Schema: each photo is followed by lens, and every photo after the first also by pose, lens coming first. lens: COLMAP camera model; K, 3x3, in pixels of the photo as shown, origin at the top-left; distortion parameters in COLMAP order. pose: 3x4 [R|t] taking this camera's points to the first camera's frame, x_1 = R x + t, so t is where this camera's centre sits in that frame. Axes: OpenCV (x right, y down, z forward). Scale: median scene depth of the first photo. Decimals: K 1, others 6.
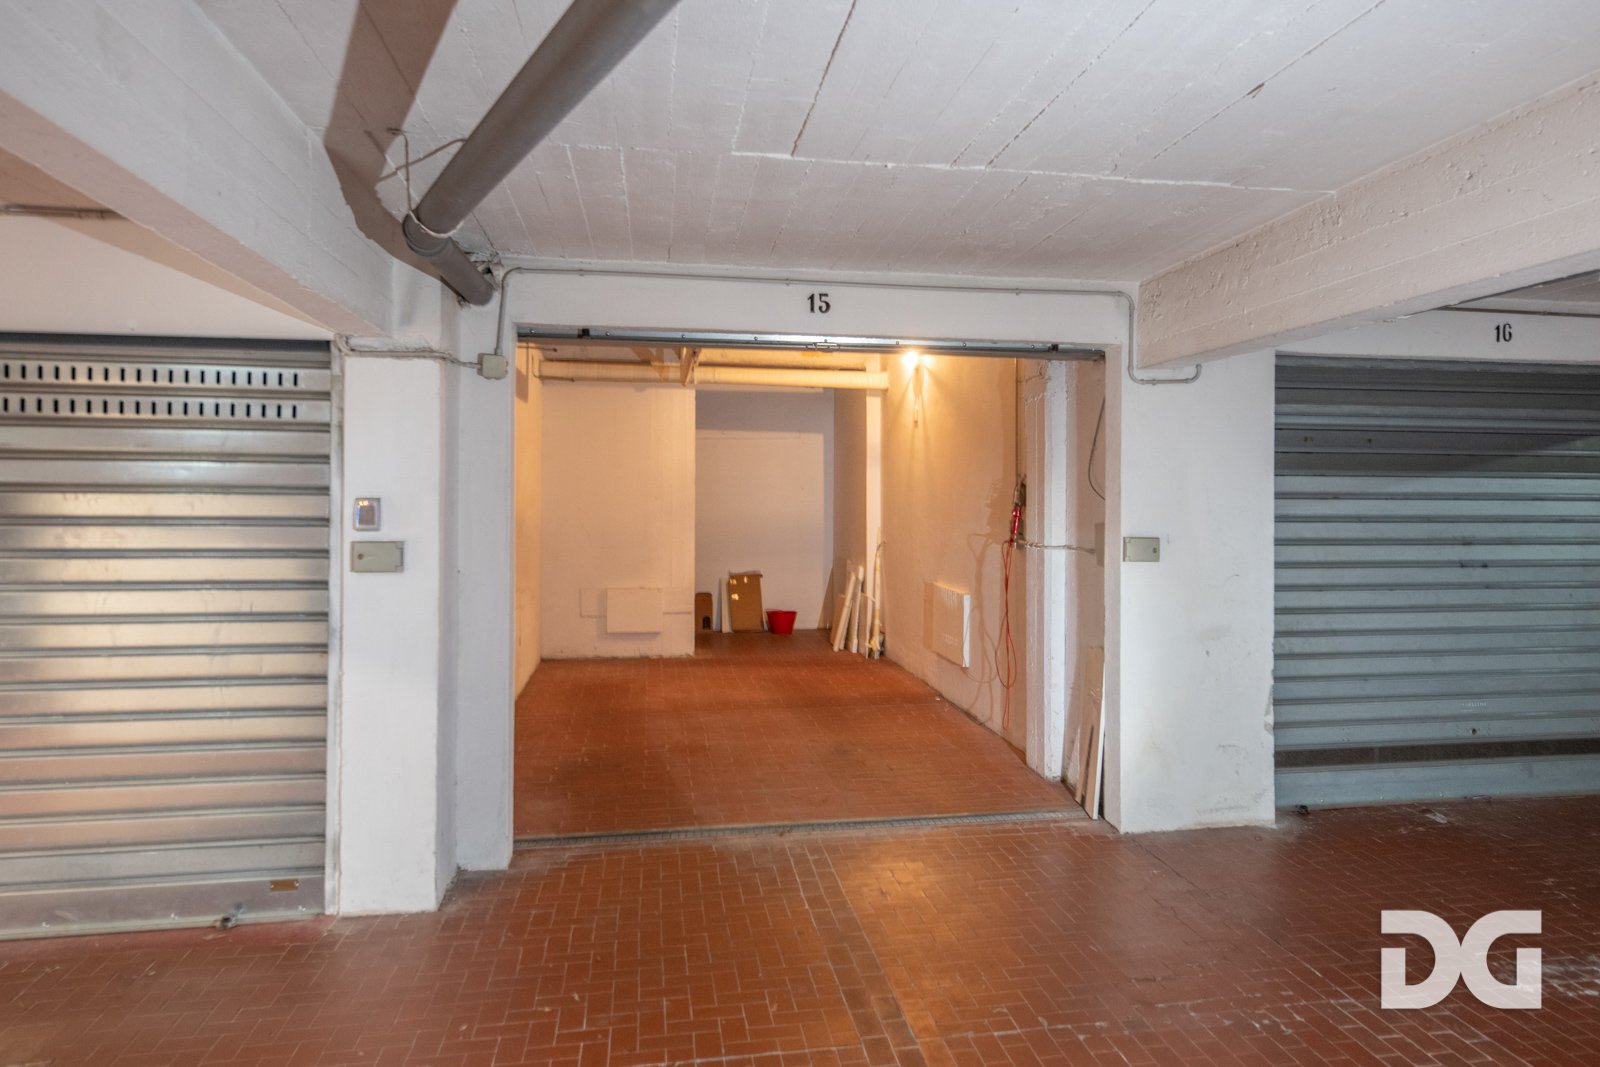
lens RADIAL K [[1127.0, 0, 800.0], [0, 1127.0, 533.5], [0, 0, 1]] dist [0.004928, -0.002199]
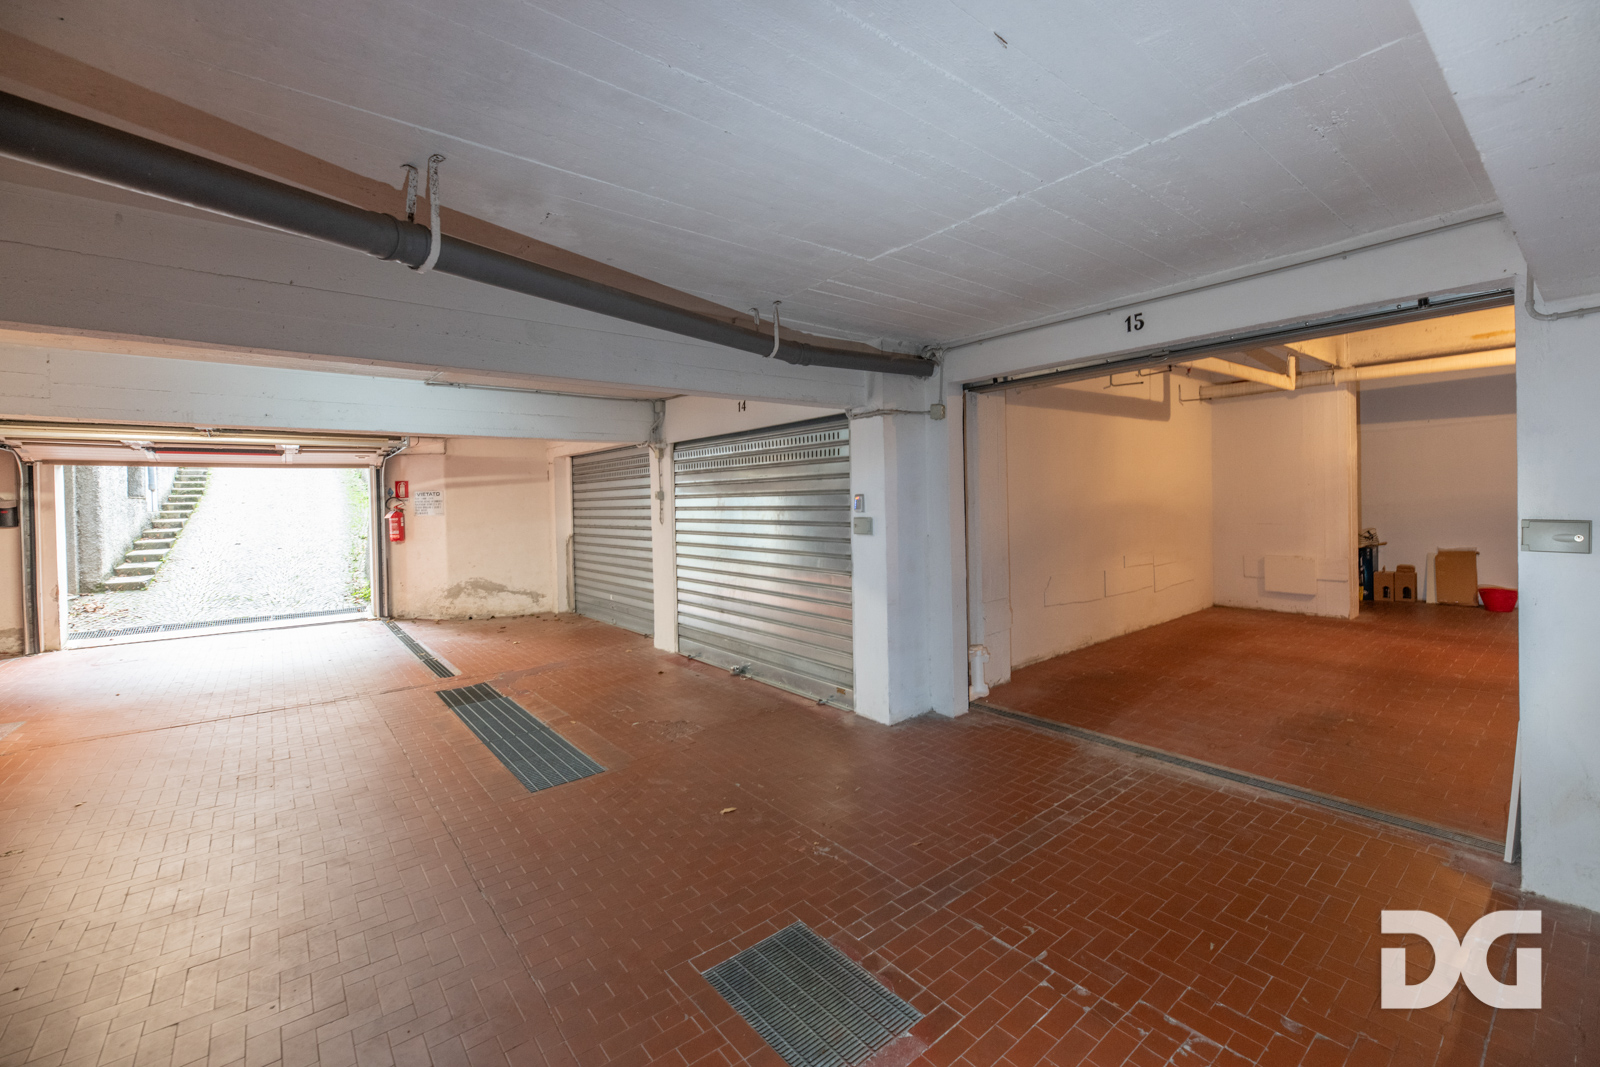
lens RADIAL K [[666.6, 0, 800.0], [0, 666.6, 533.5], [0, 0, 1]] dist [-0.002426, -0.000592]
pose [[0.472166, 0.029492, -0.881016, 0.479711], [-0.000469, 0.999448, 0.033205, -0.003663], [0.881510, -0.015265, 0.471919, 0.348632]]
